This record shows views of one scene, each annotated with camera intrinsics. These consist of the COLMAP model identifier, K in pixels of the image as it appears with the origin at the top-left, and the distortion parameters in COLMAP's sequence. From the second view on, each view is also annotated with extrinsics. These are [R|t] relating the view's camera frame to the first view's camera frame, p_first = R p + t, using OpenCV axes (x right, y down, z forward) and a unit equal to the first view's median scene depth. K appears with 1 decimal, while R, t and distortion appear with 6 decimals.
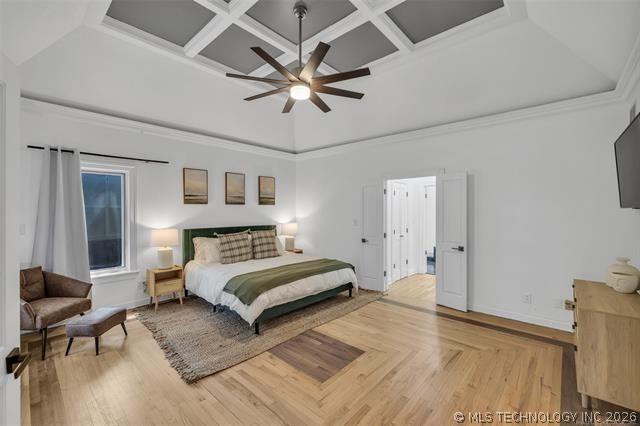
lens RADIAL K [[270.6, 0, 319.9], [0, 270.6, 213.6], [0, 0, 1]] dist [0.002763, -0.000303]
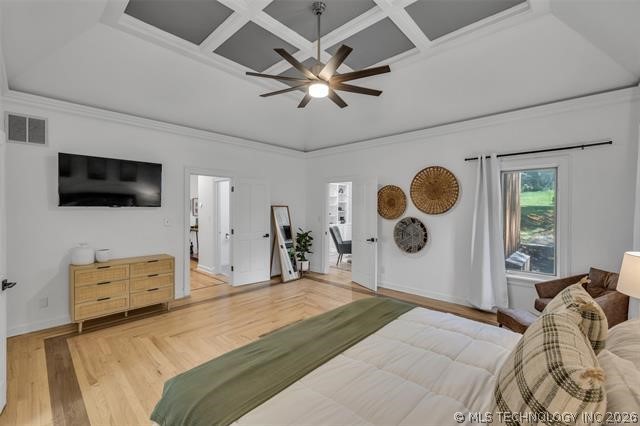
lens RADIAL K [[270.6, 0, 319.8], [0, 270.6, 209.2], [0, 0, 1]] dist [0.002763, -0.000303]
pose [[-0.999927, 0.002836, 0.011788, -0.059183], [0.003004, 0.999893, 0.014282, -0.018222], [-0.011746, 0.014316, -0.999829, 1.260902]]
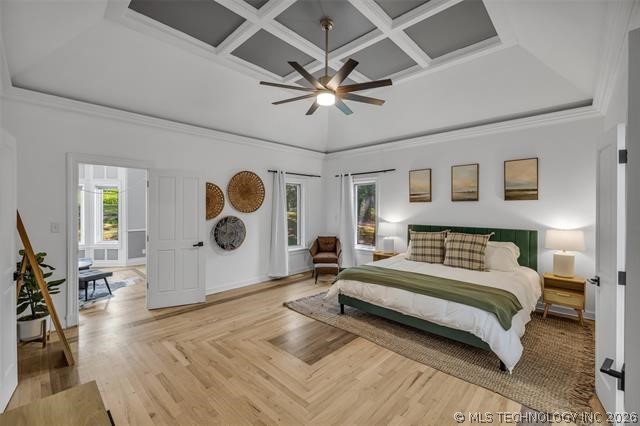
lens RADIAL K [[270.6, 0, 319.7], [0, 270.6, 208.8], [0, 0, 1]] dist [0.002763, -0.000303]
pose [[-0.019007, 0.009299, -0.999776, 0.641084], [-0.011180, 0.999892, 0.009512, -0.014170], [0.999757, 0.011358, -0.018901, 0.624033]]
